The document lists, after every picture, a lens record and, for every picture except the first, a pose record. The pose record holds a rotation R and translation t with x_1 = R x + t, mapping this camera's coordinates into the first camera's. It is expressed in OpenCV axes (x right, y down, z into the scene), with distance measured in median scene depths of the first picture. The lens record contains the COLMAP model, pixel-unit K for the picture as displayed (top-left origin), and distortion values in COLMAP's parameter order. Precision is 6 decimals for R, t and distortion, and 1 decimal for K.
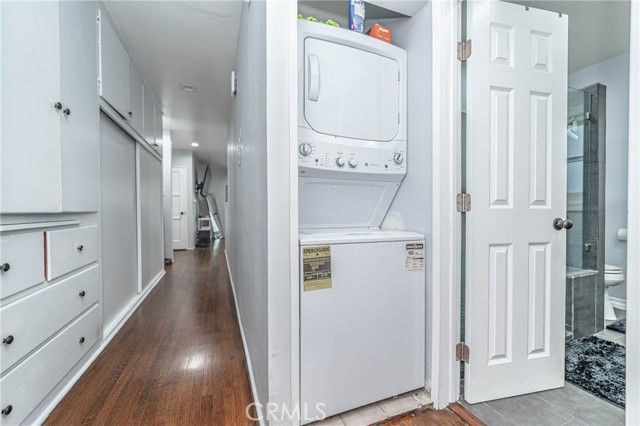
lens RADIAL K [[257.0, 0, 318.3], [0, 257.0, 214.5], [0, 0, 1]] dist [-0.001536, -0.000136]
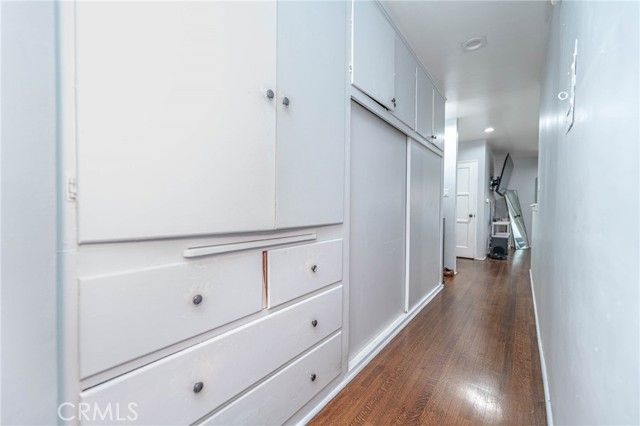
lens RADIAL K [[257.0, 0, 318.3], [0, 257.0, 214.5], [0, 0, 1]] dist [-0.001536, -0.000136]
pose [[0.500101, 0.026847, -0.865551, -0.086882], [-0.021620, 0.999595, 0.018513, -0.025812], [0.865697, 0.009455, 0.500479, 0.255911]]
